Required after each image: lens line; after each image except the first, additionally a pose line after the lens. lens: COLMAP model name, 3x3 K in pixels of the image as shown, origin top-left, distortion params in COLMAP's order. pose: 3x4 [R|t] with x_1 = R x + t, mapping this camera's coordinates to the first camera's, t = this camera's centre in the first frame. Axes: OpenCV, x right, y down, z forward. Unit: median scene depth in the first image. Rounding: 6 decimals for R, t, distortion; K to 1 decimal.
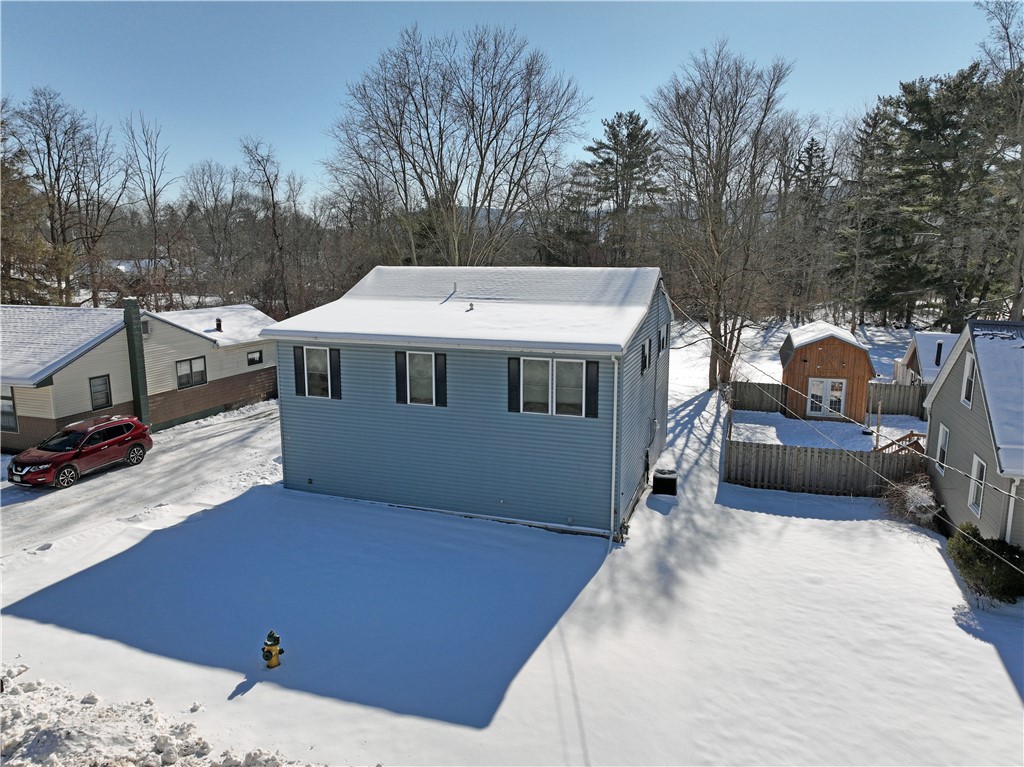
lens RADIAL K [[730.1, 0, 525.9], [0, 730.1, 383.4], [0, 0, 1]] dist [0.005416, 0.009510]
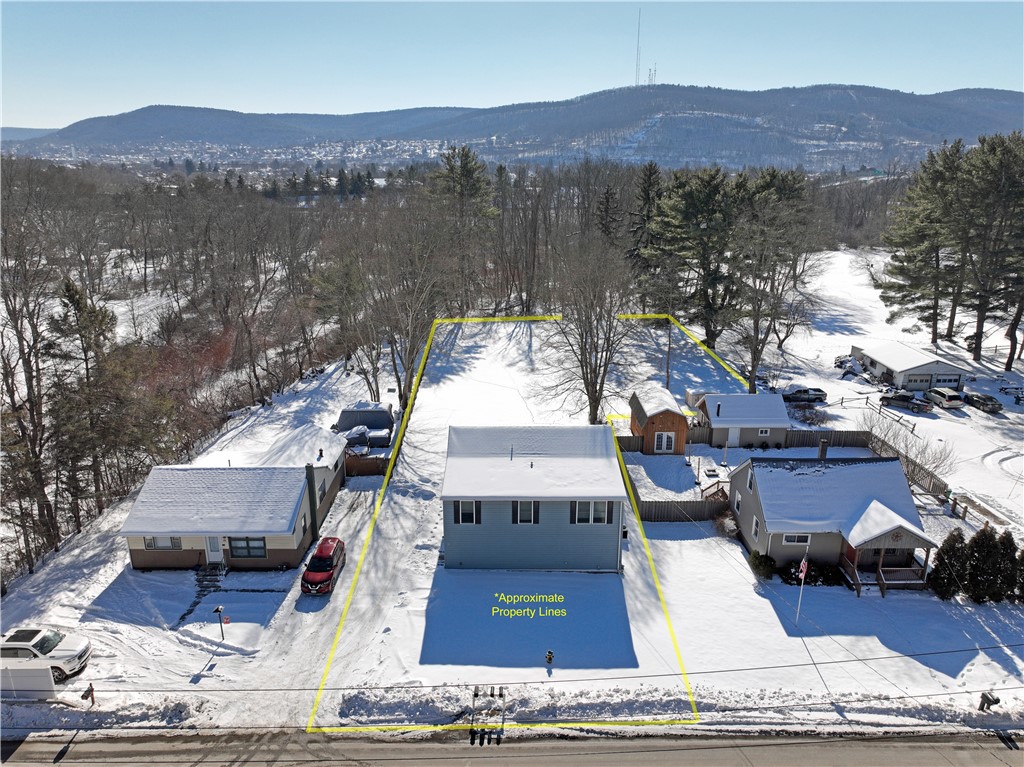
lens RADIAL K [[730.1, 0, 525.9], [0, 730.1, 383.4], [0, 0, 1]] dist [0.005416, 0.009510]
pose [[0.944989, -0.097218, 0.312320, -0.713289], [0.055422, 0.988594, 0.140034, -0.623065], [-0.322372, -0.115022, 0.939599, -0.856668]]
